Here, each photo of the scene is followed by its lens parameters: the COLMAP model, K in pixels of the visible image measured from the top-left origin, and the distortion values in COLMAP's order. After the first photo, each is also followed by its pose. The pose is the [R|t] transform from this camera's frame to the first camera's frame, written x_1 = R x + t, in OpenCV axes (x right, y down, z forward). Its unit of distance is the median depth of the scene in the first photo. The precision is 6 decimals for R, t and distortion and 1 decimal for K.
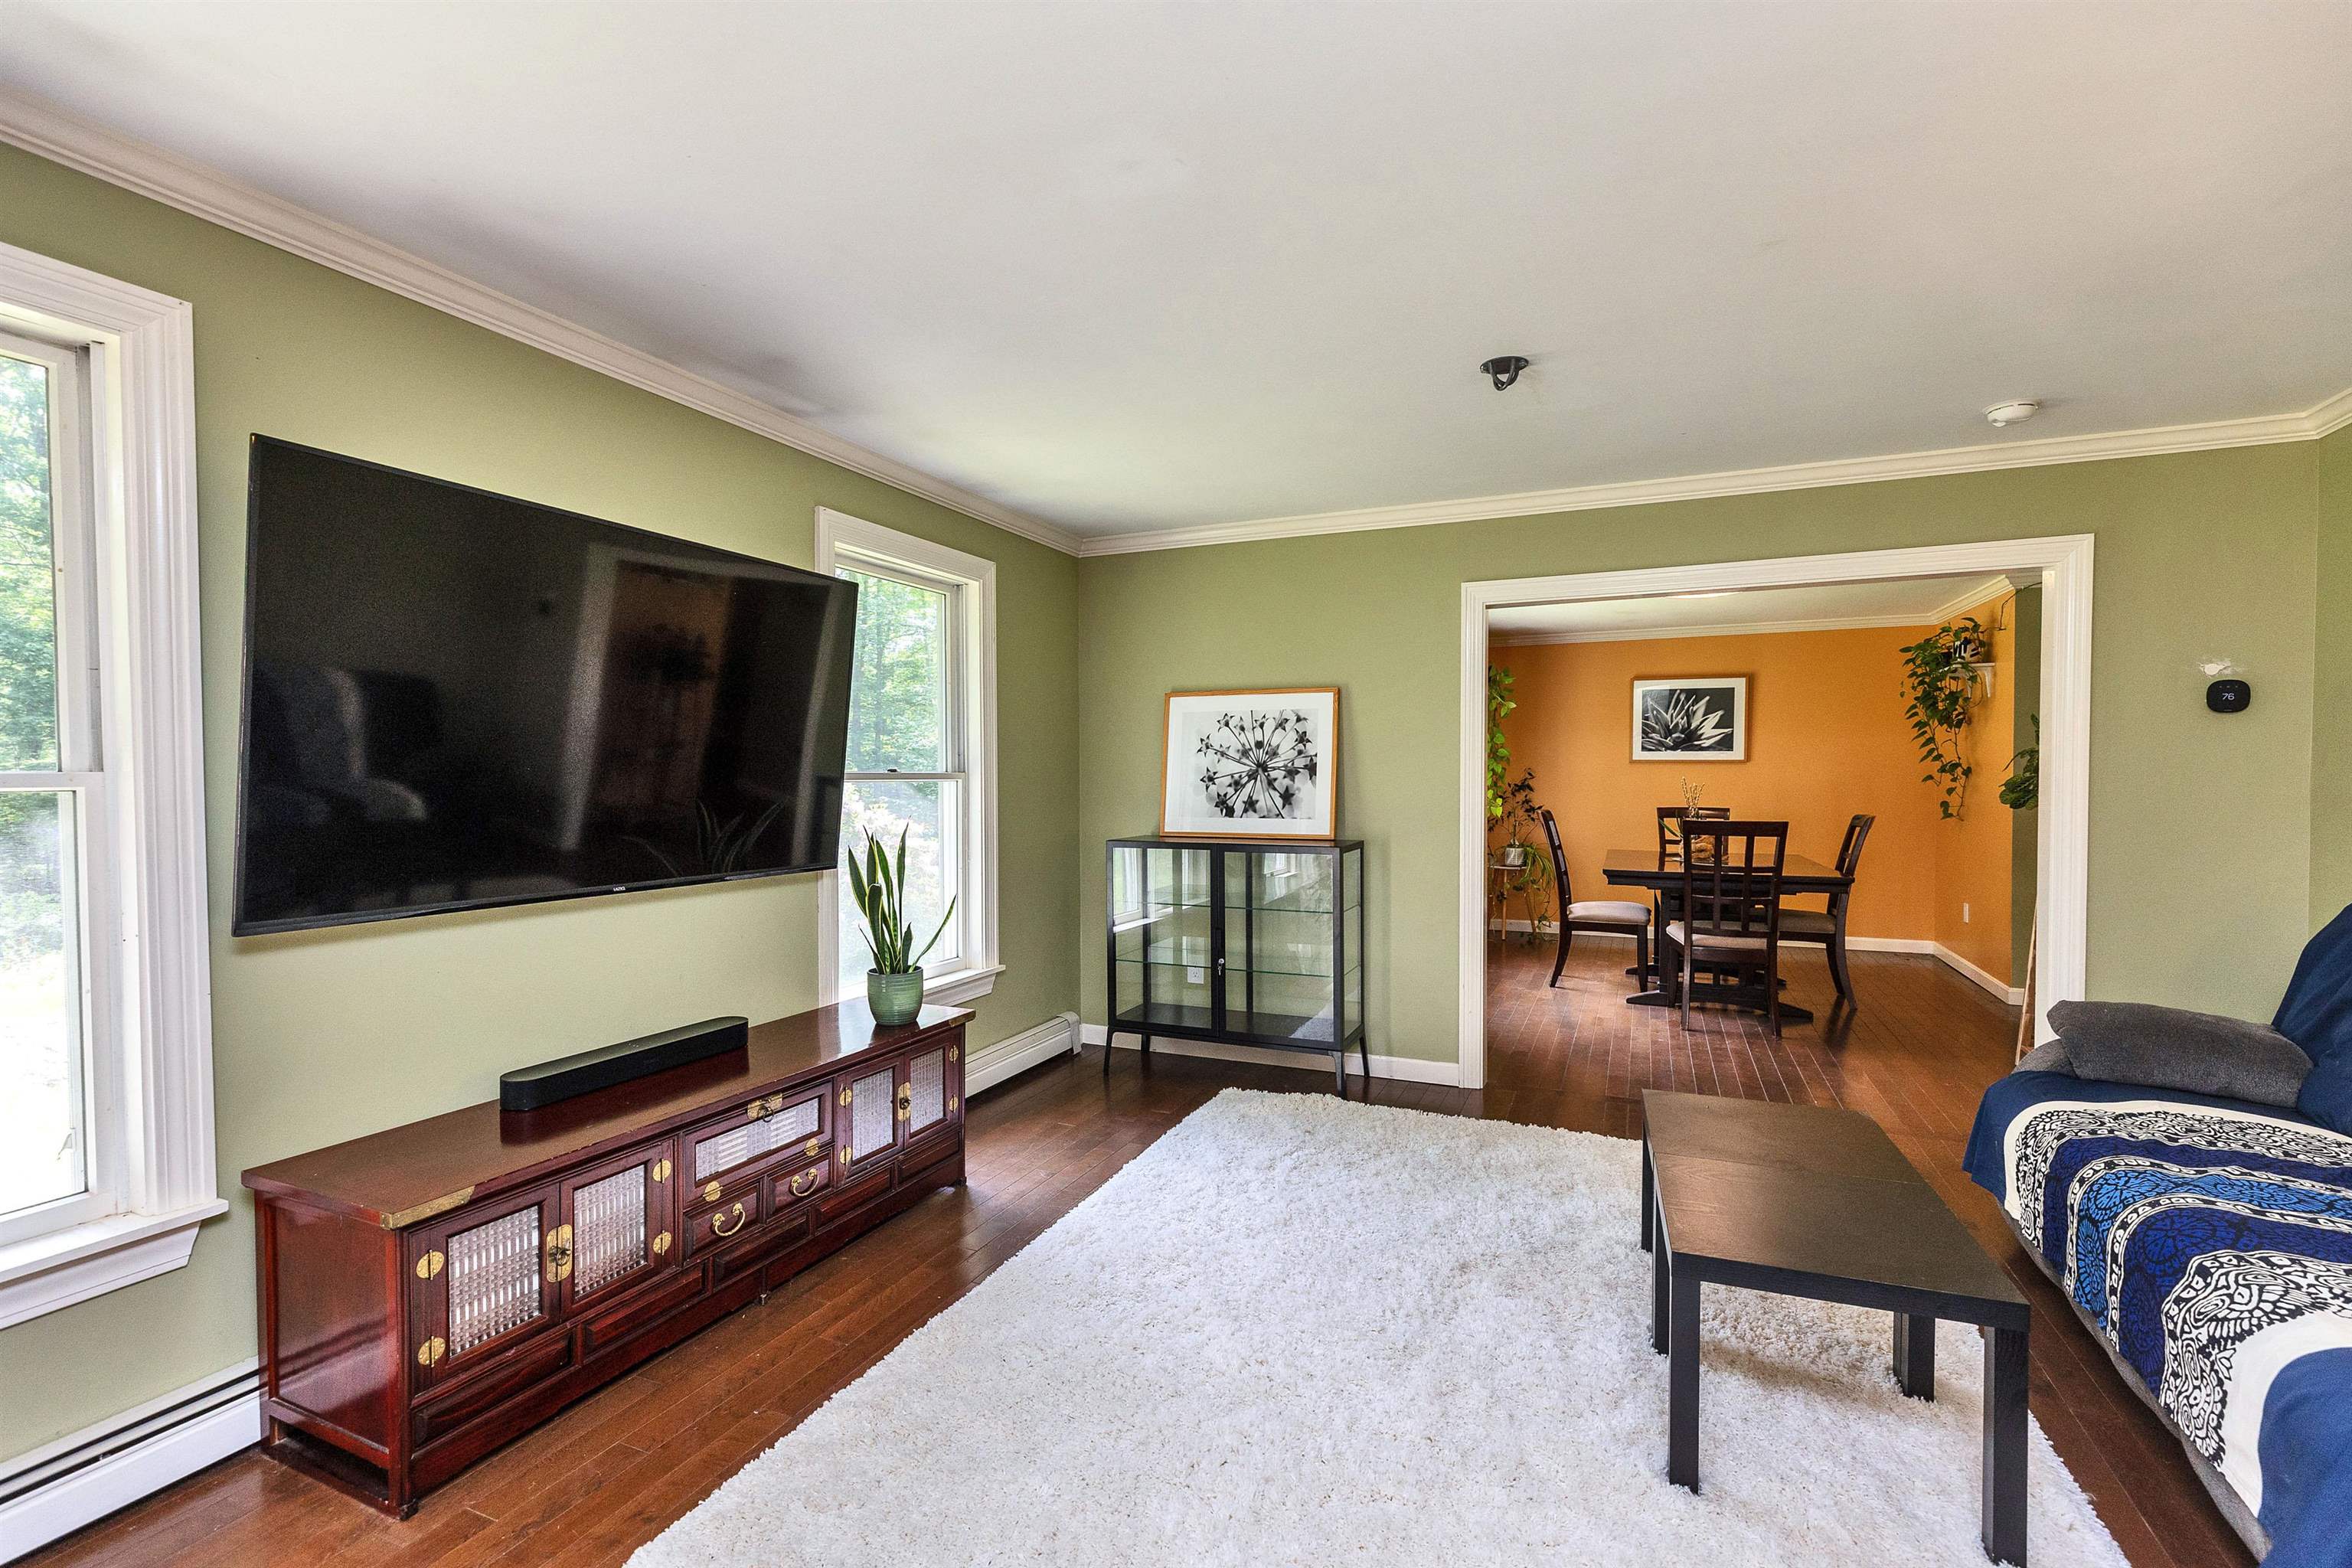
lens RADIAL K [[1063.7, 0, 1177.2], [0, 1063.7, 793.2], [0, 0, 1]] dist [0.003788, 0.000300]
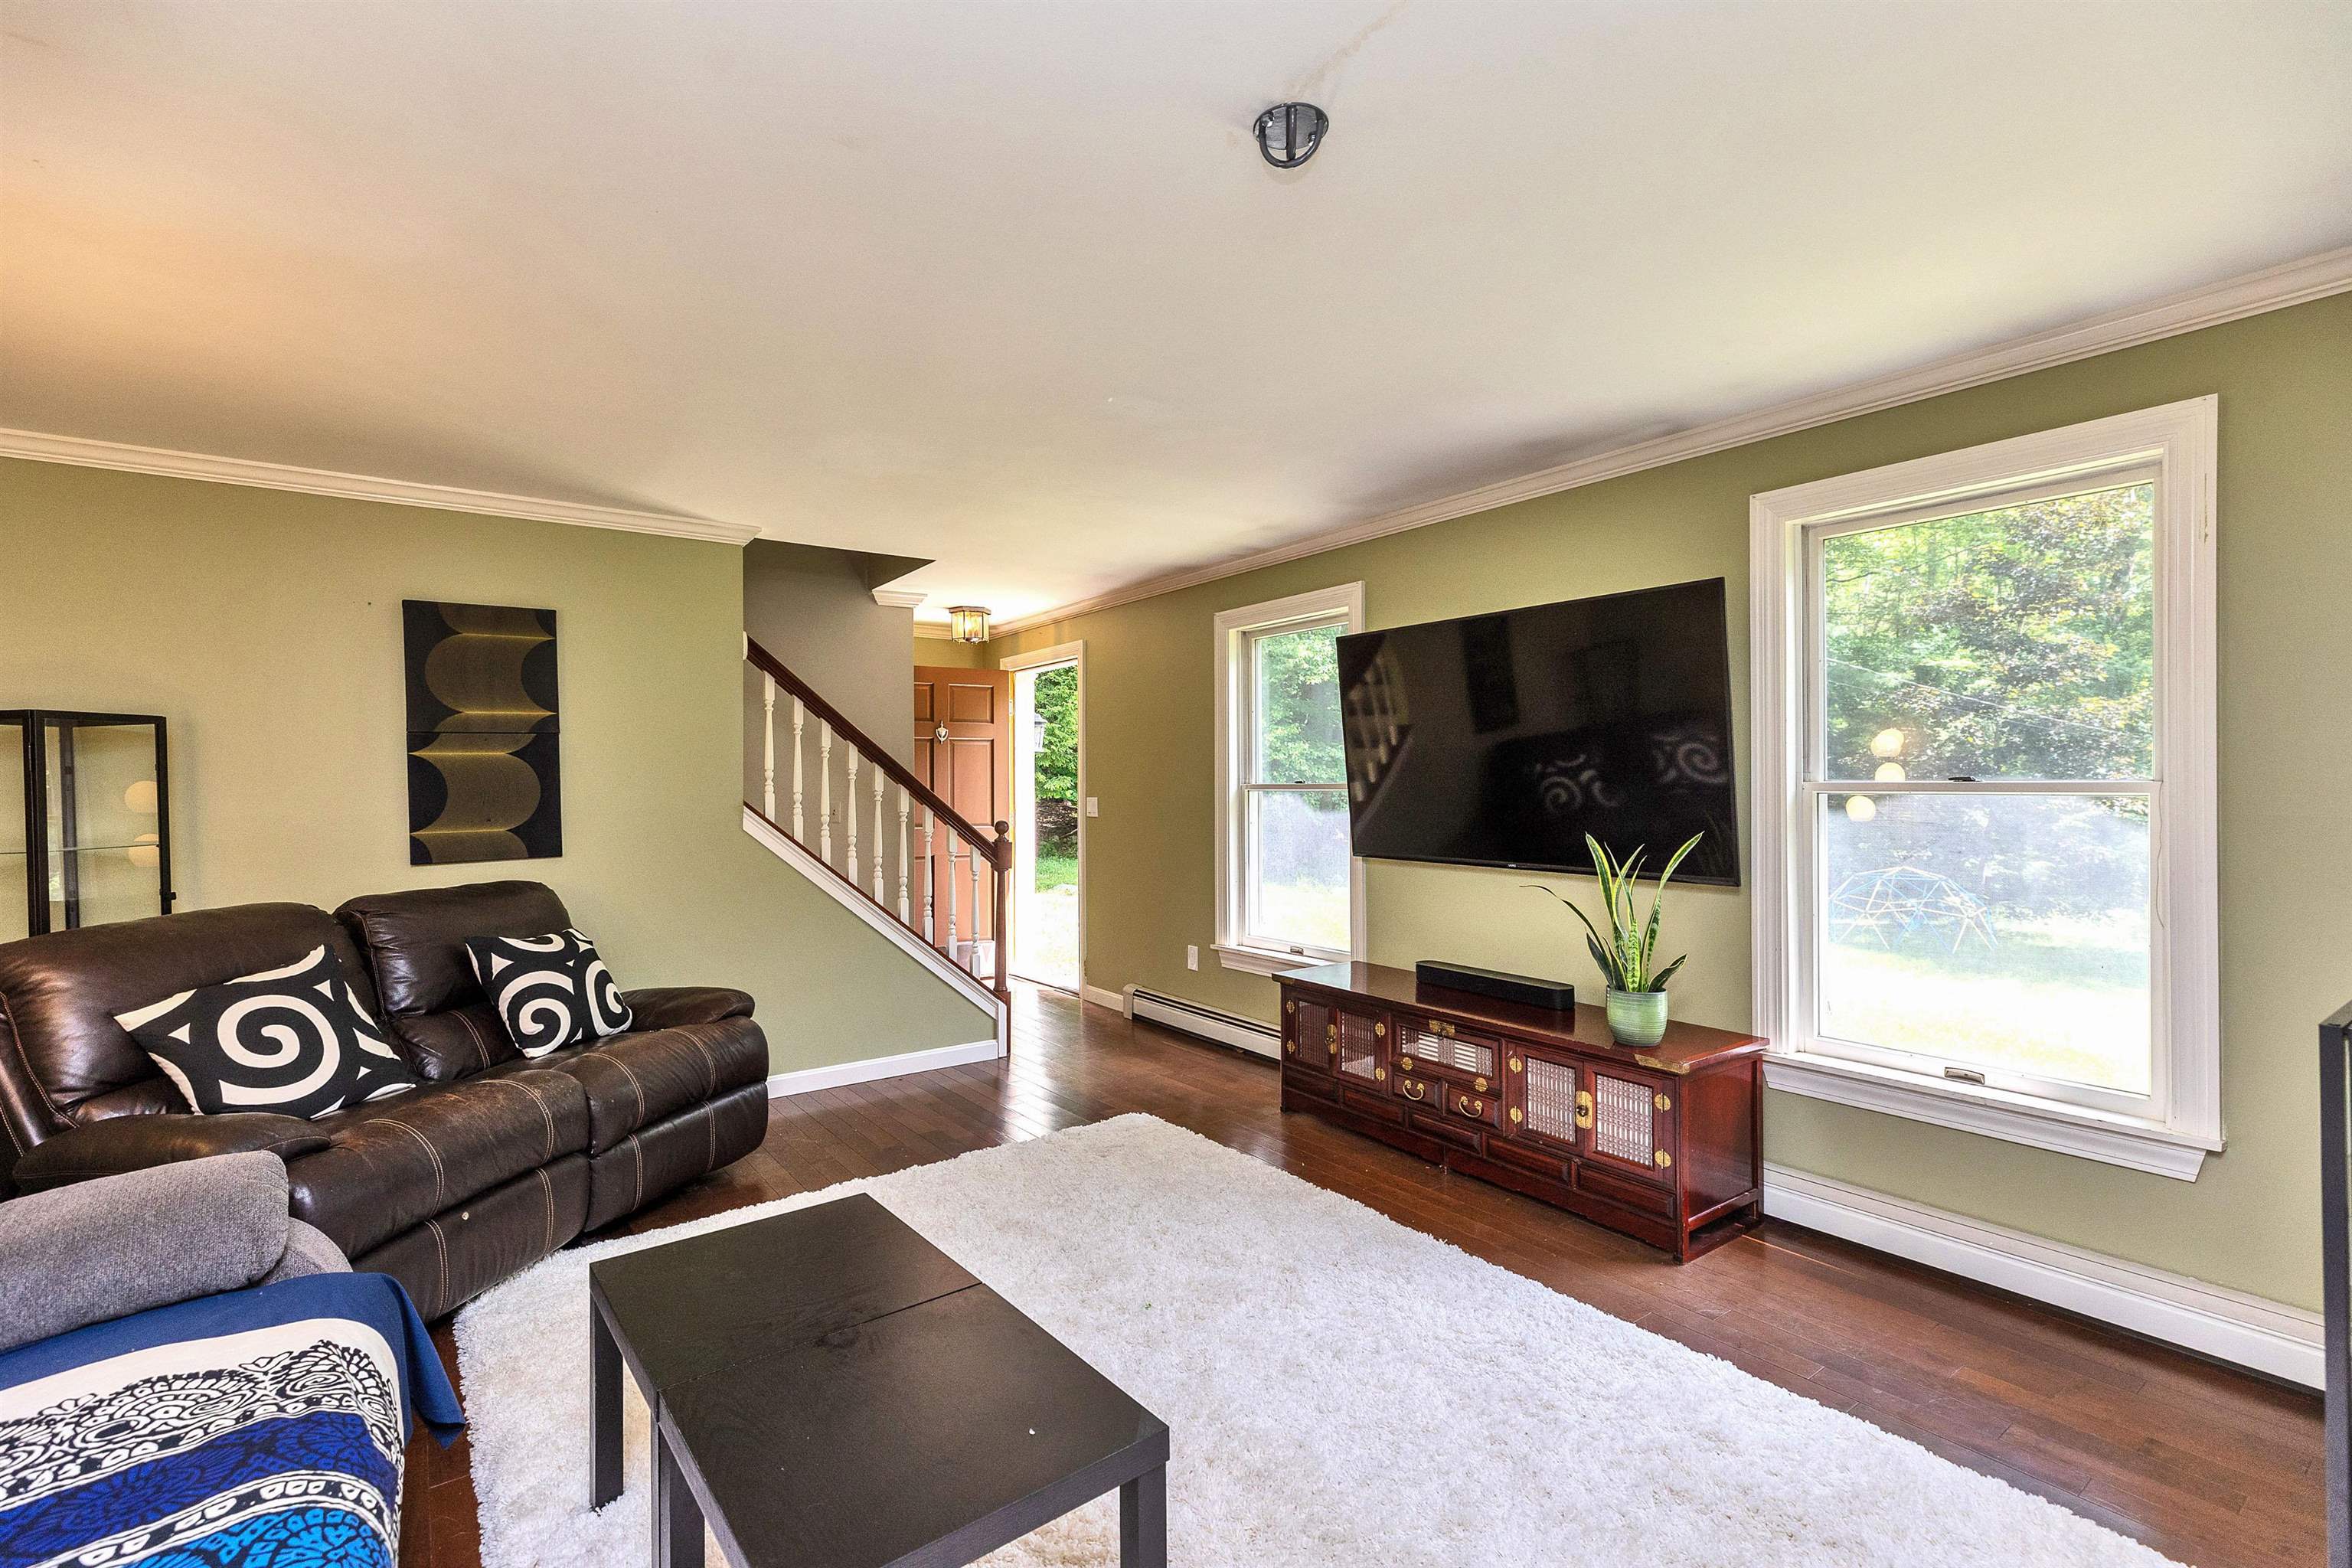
lens RADIAL K [[1063.7, 0, 1180.5], [0, 1063.7, 785.8], [0, 0, 1]] dist [0.003788, 0.000300]
pose [[-0.499418, 0.003485, -0.866354, 0.924541], [-0.014367, 0.999821, 0.012304, -0.028243], [0.866242, 0.018592, -0.499279, 1.331581]]
